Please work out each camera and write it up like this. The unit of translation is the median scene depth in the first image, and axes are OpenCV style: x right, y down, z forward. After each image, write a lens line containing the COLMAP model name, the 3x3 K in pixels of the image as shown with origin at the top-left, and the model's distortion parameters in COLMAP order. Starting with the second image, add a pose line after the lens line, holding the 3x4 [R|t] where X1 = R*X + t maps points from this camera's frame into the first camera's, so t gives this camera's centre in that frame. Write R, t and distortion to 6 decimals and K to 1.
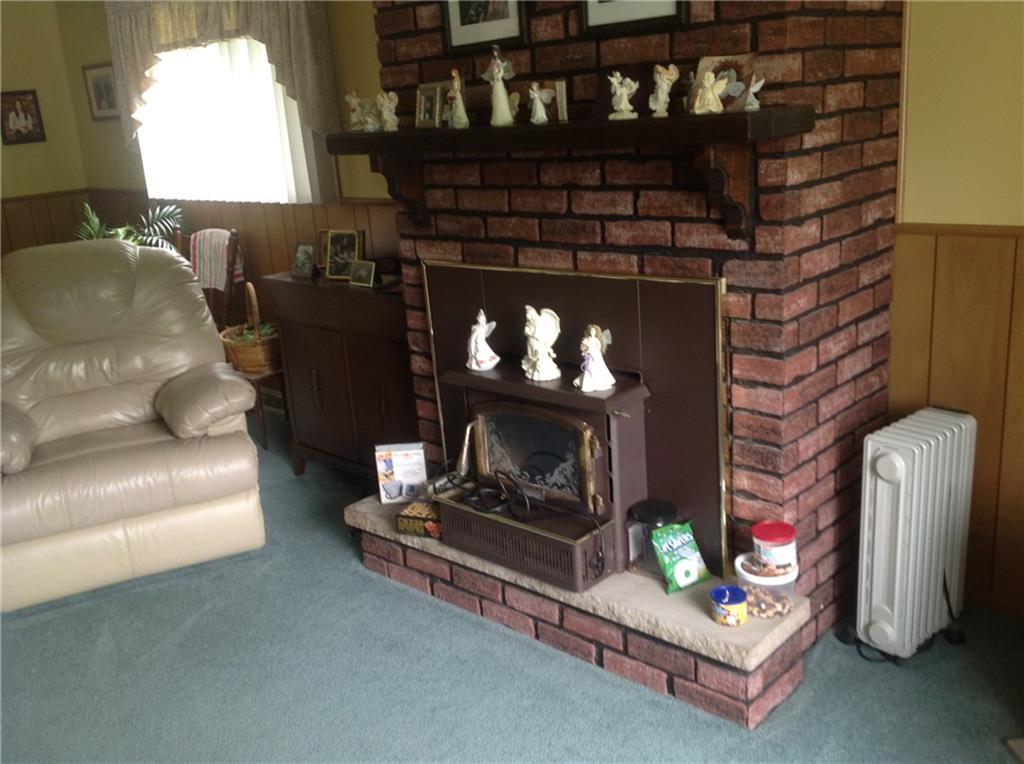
lens RADIAL K [[946.5, 0, 512.0], [0, 946.5, 382.0], [0, 0, 1]] dist [0.208914, -0.473352]
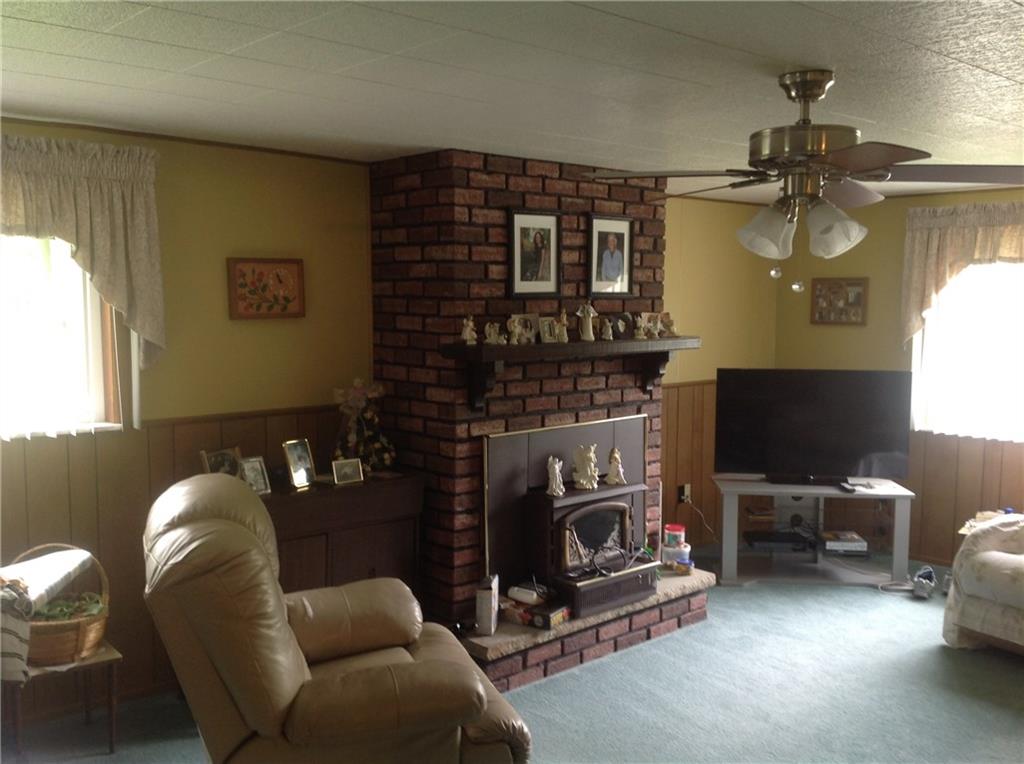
lens RADIAL K [[946.5, 0, 512.0], [0, 946.5, 382.0], [0, 0, 1]] dist [0.208914, -0.473352]
pose [[0.115122, -0.029856, 0.992903, -1.635544], [0.259198, 0.965824, -0.001011, -0.217697], [-0.958939, 0.257474, 0.118927, 0.893222]]
